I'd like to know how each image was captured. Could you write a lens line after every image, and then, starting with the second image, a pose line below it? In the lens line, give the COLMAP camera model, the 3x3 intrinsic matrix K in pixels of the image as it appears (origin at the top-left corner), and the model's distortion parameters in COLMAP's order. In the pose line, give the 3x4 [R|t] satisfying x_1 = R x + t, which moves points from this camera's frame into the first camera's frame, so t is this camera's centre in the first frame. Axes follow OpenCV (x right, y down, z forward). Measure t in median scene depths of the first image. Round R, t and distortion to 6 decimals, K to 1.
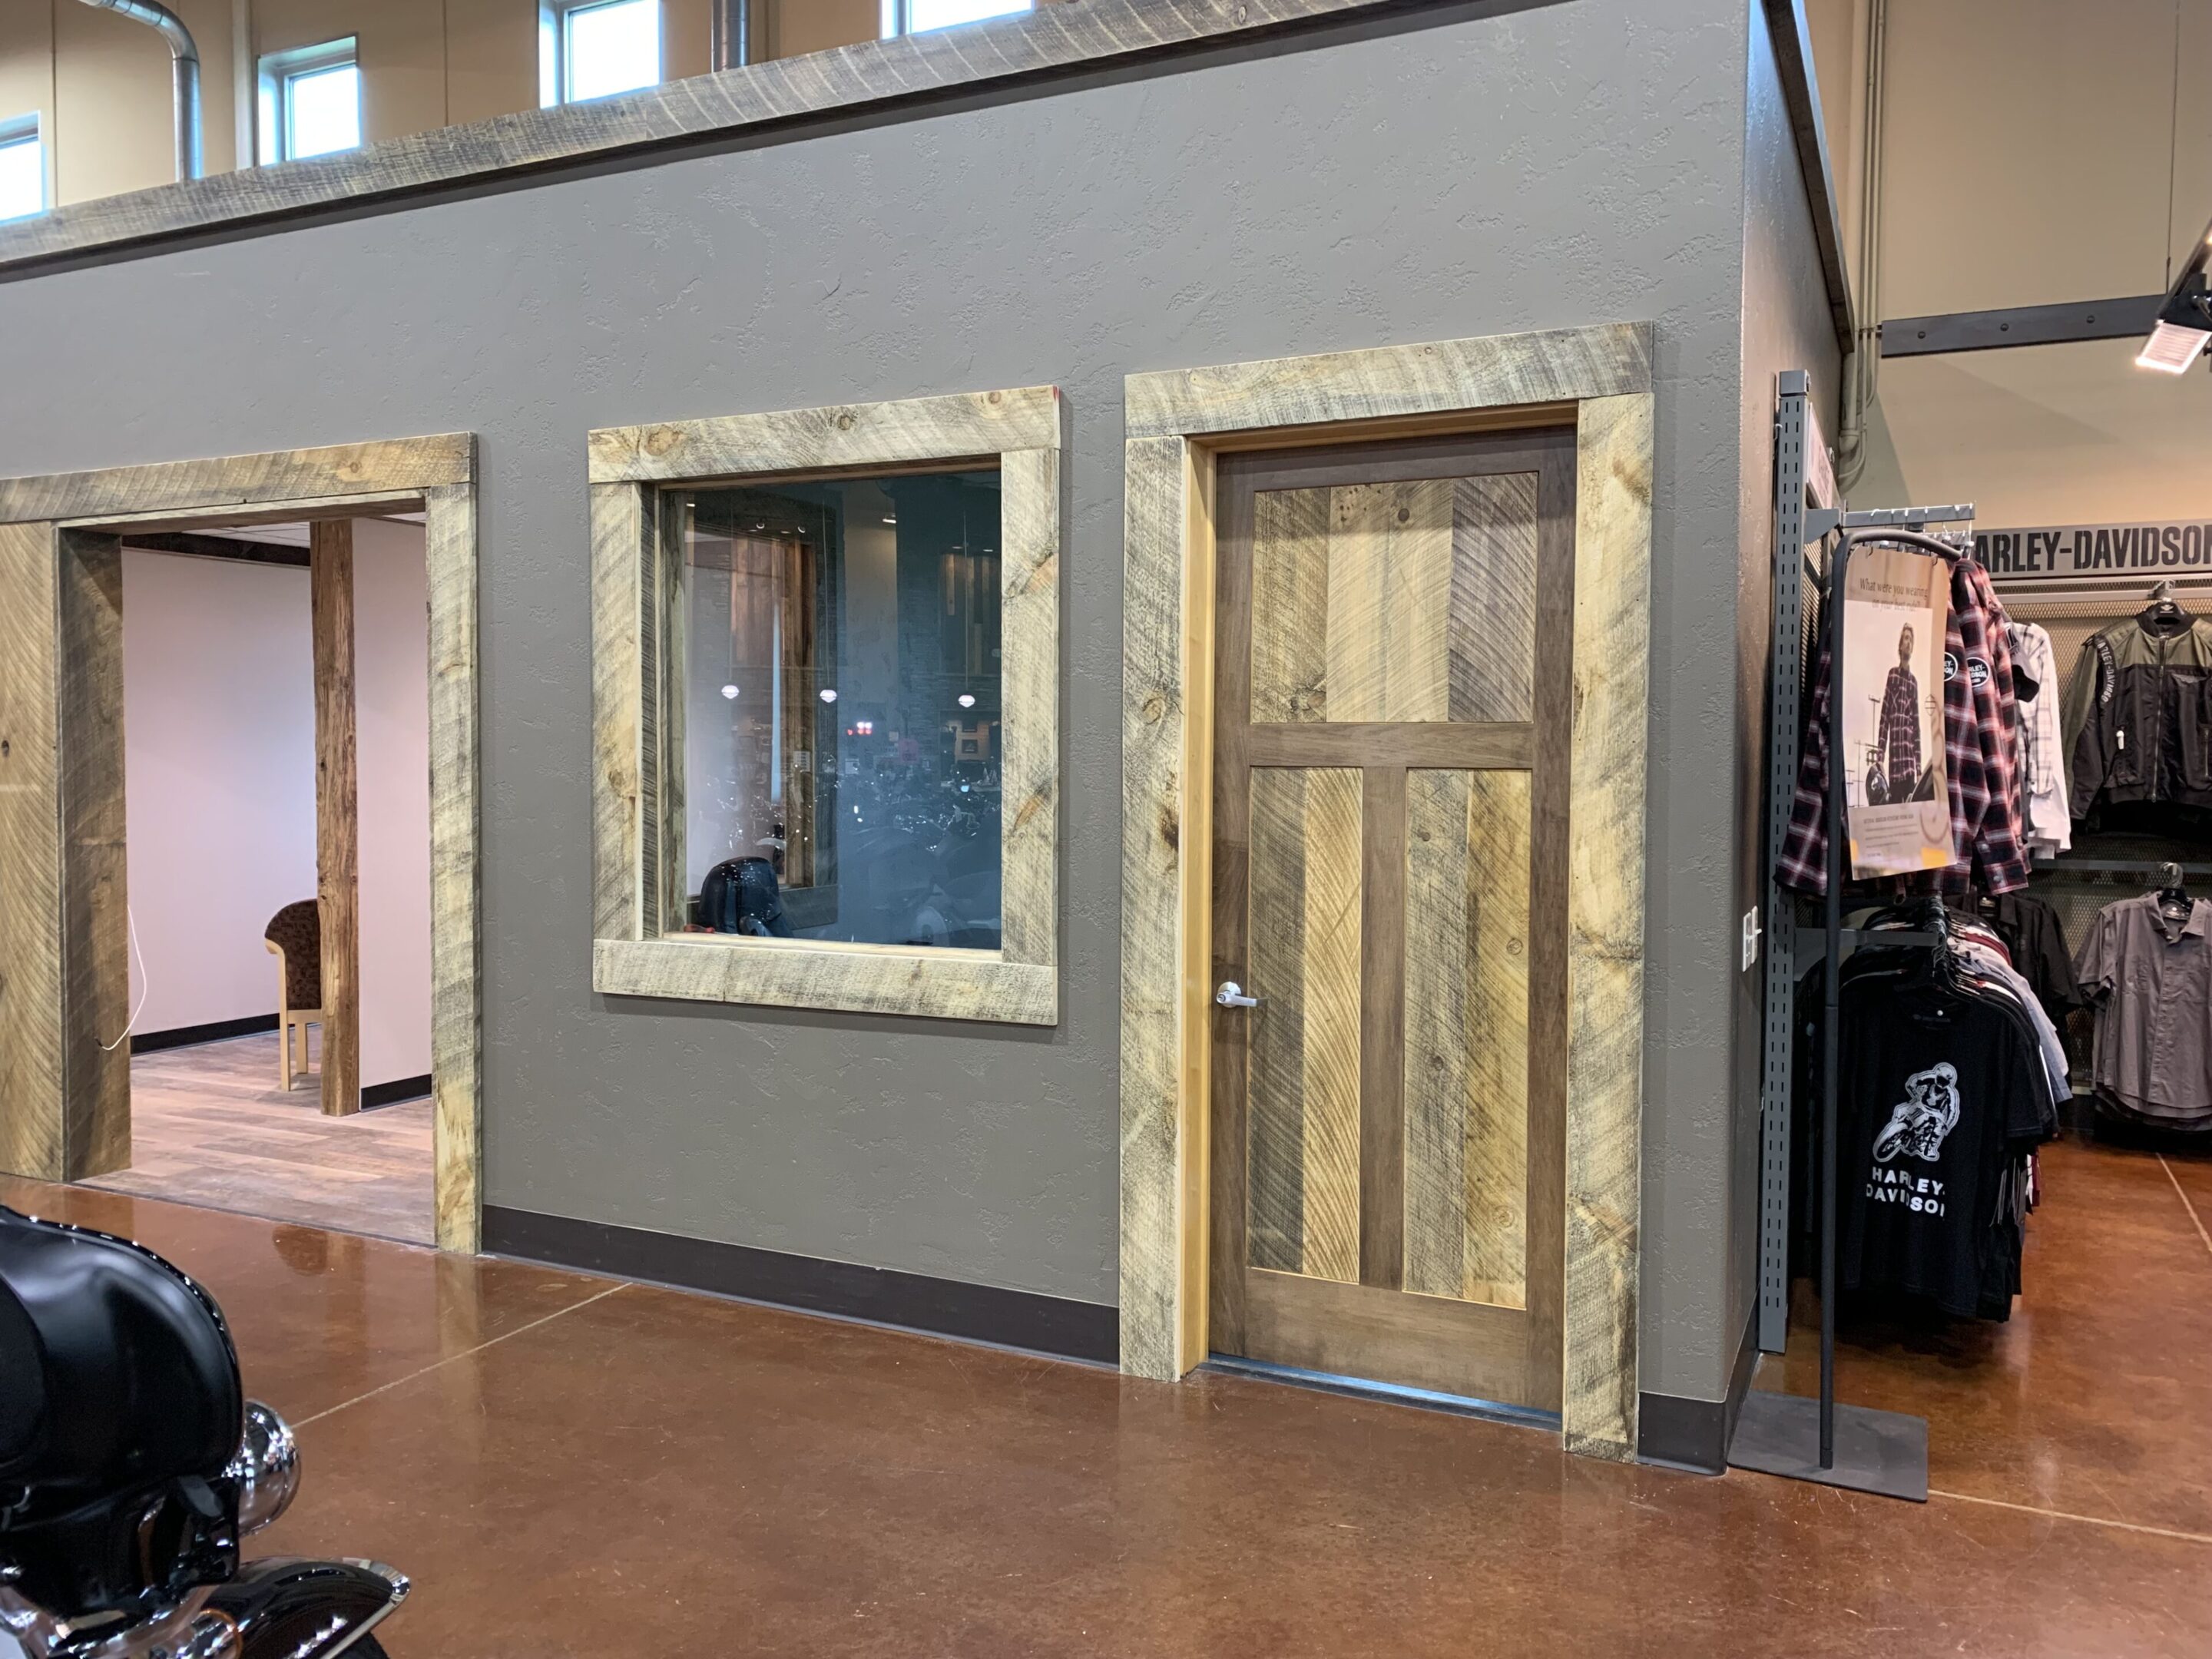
lens RADIAL K [[1720.6, 0, 1105.8], [0, 1720.6, 826.0], [0, 0, 1]] dist [0.000859, -0.003356]
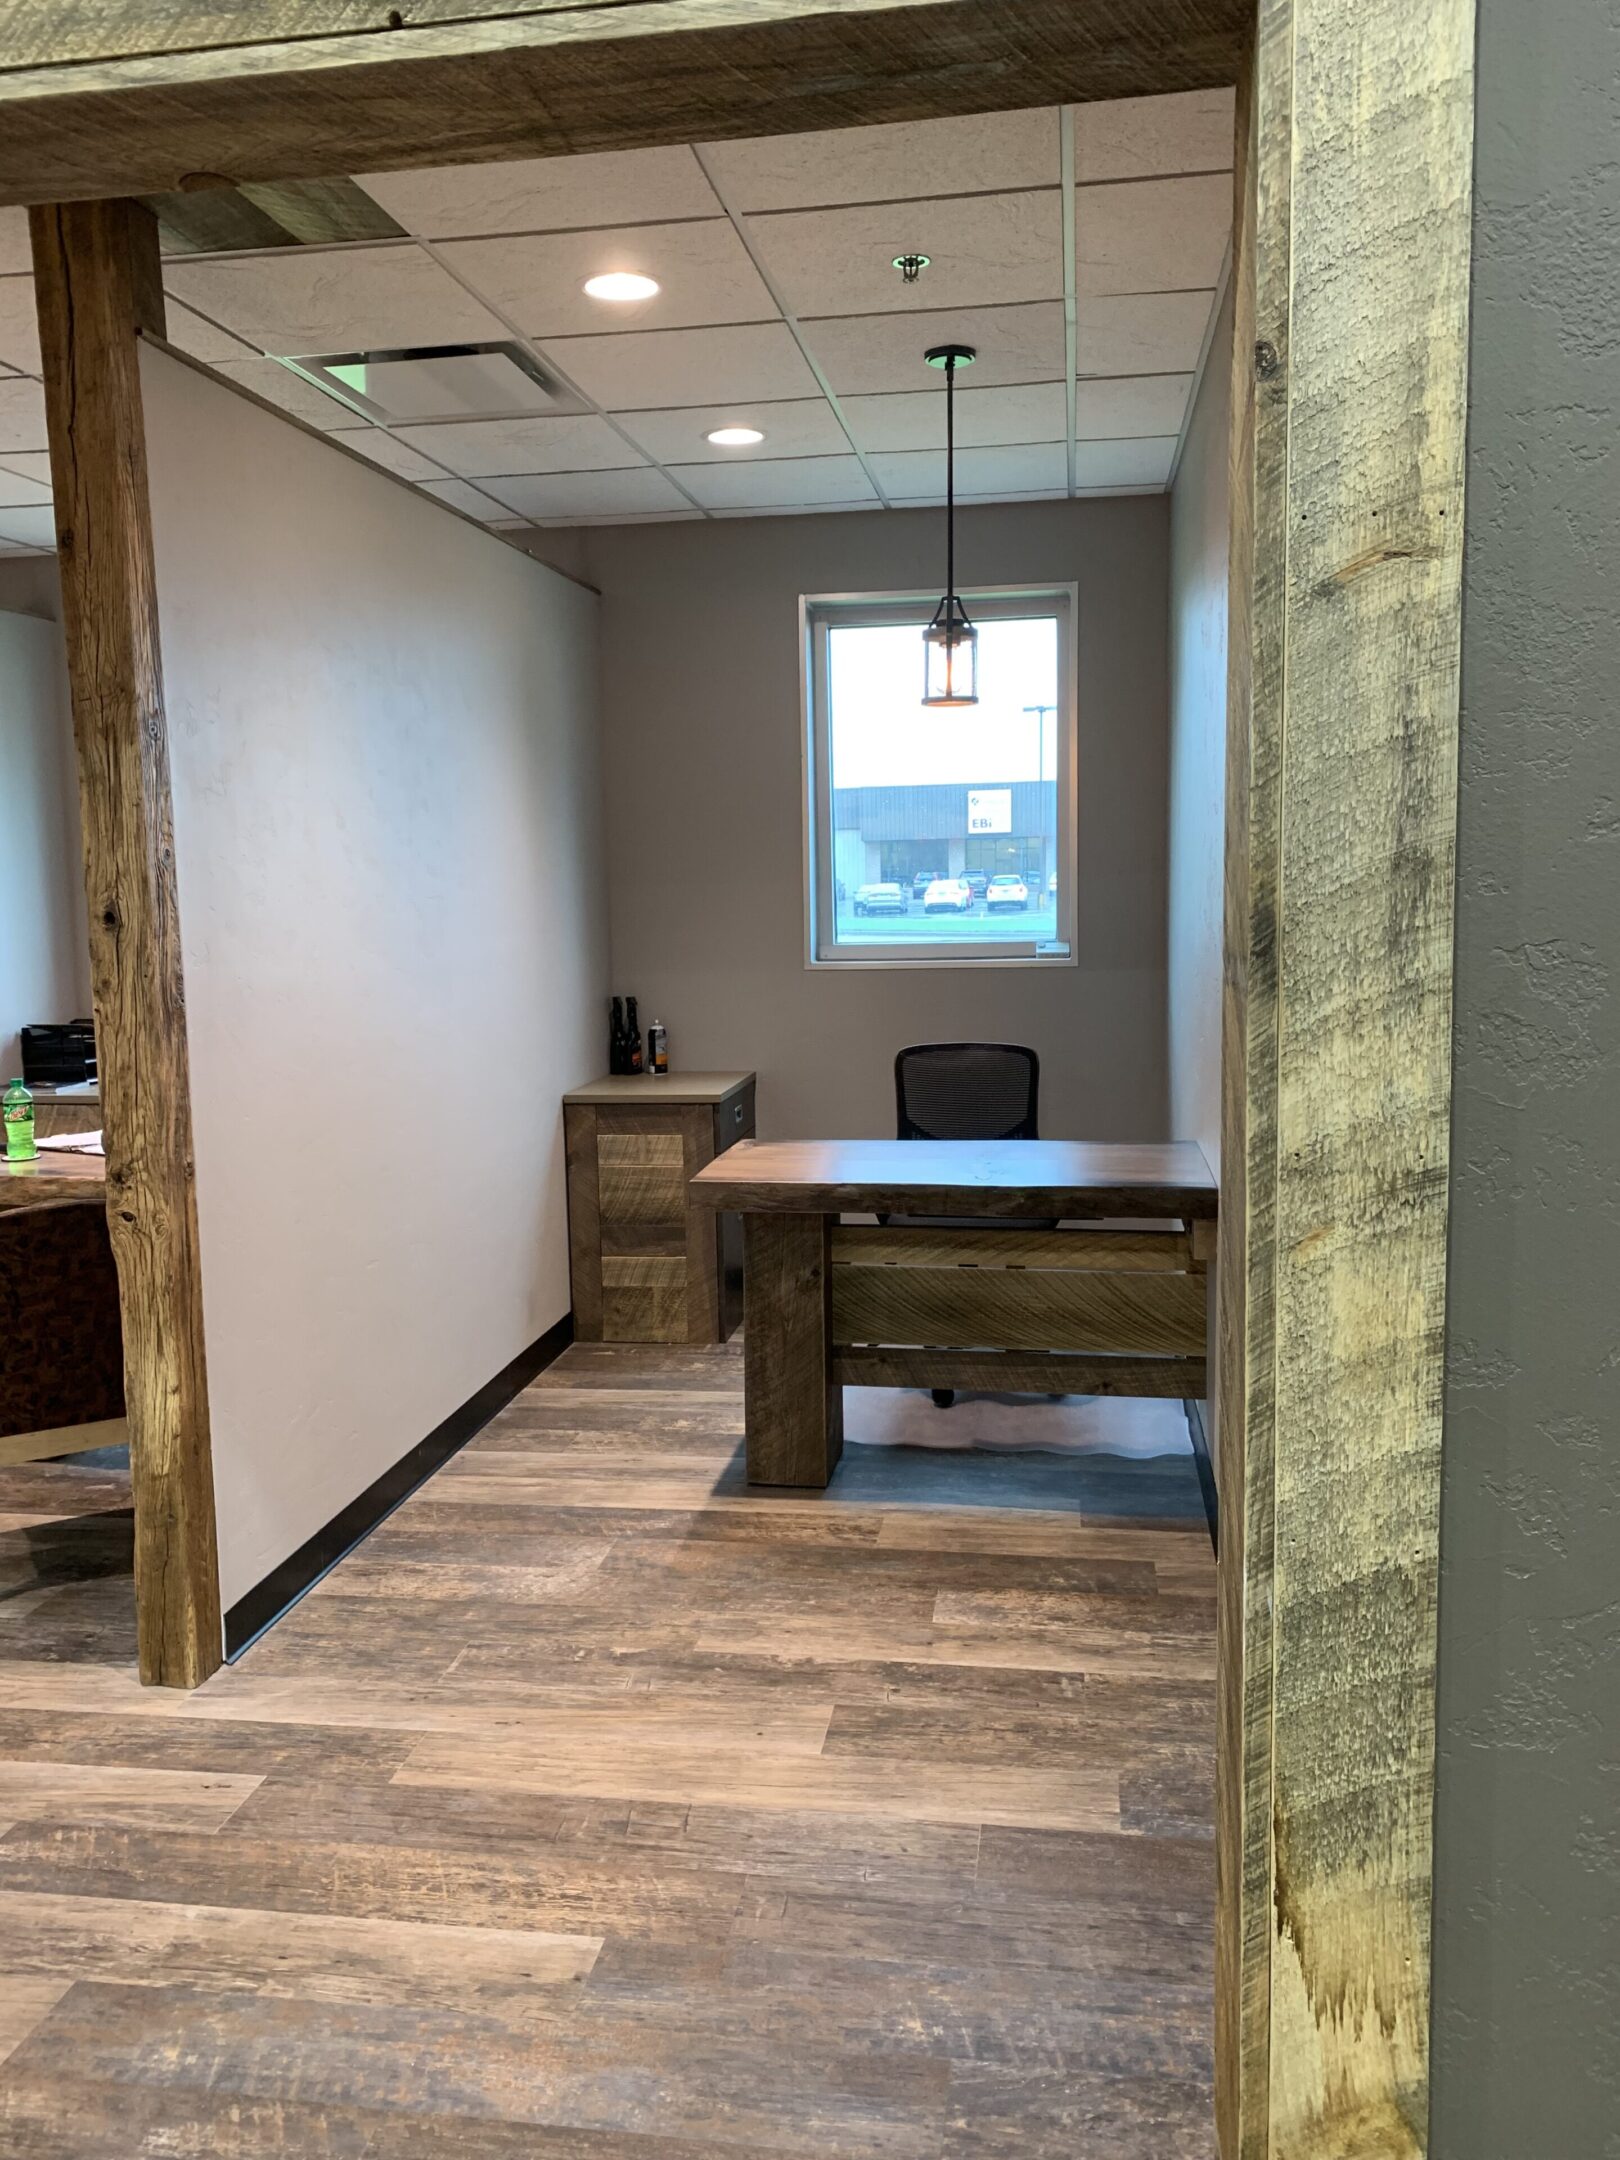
lens RADIAL K [[1680.1, 0, 812.1], [0, 1680.1, 1082.4], [0, 0, 1]] dist [0.000859, -0.003356]
pose [[0.958649, -0.054426, 0.279340, -0.558575], [0.034796, 0.996594, 0.074761, -0.027116], [-0.282457, -0.061950, 0.957277, 0.738913]]
